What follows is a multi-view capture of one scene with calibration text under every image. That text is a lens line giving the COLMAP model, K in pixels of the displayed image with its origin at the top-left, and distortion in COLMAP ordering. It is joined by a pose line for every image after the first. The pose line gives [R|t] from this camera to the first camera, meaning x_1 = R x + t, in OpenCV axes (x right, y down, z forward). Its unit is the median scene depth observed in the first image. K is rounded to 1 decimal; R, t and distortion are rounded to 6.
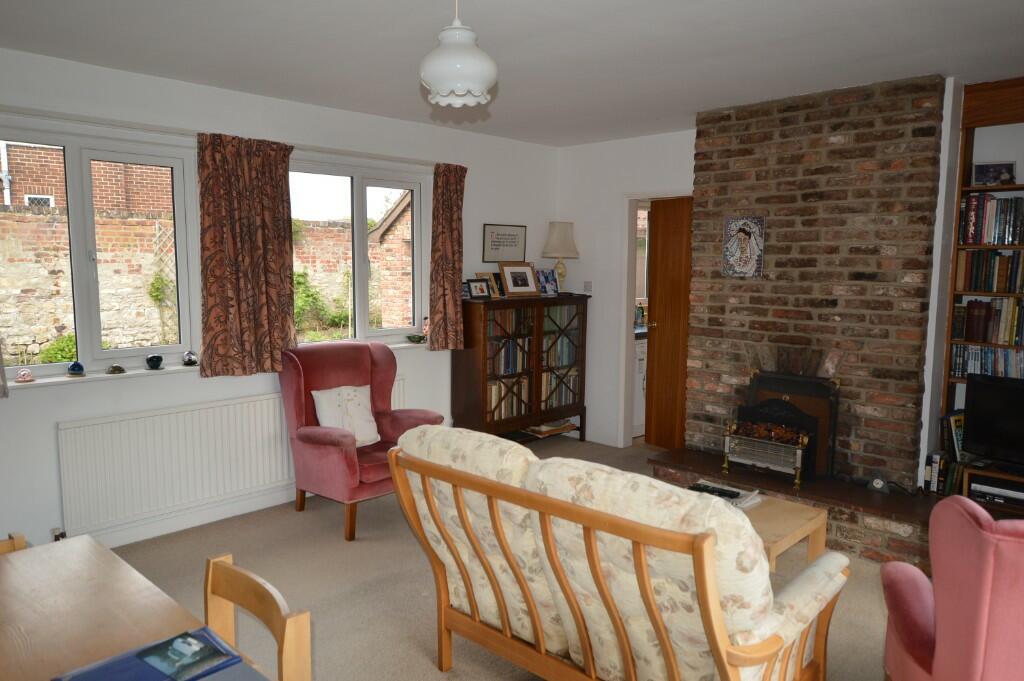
lens RADIAL K [[711.0, 0, 510.5], [0, 711.0, 341.9], [0, 0, 1]] dist [-0.000889, 0.002516]
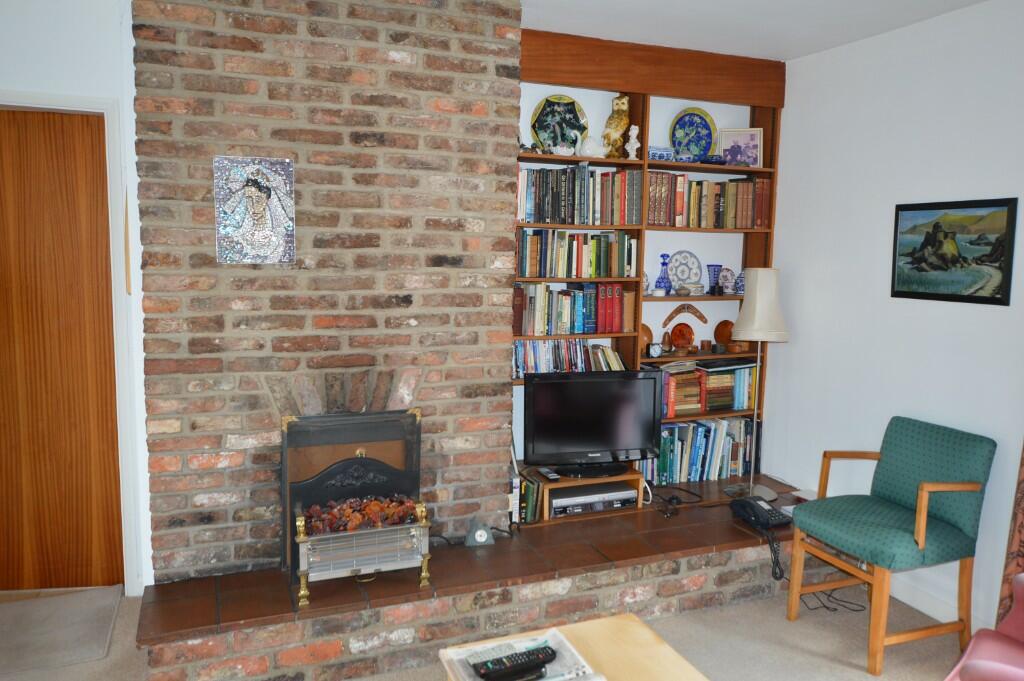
lens RADIAL K [[760.8, 0, 512.6], [0, 760.8, 340.5], [0, 0, 1]] dist [-0.010009, 0.014778]
pose [[0.405821, -0.110899, 0.907200, -0.168118], [0.088096, 0.992736, 0.081947, -0.065824], [-0.909697, 0.046665, 0.412642, 0.592572]]
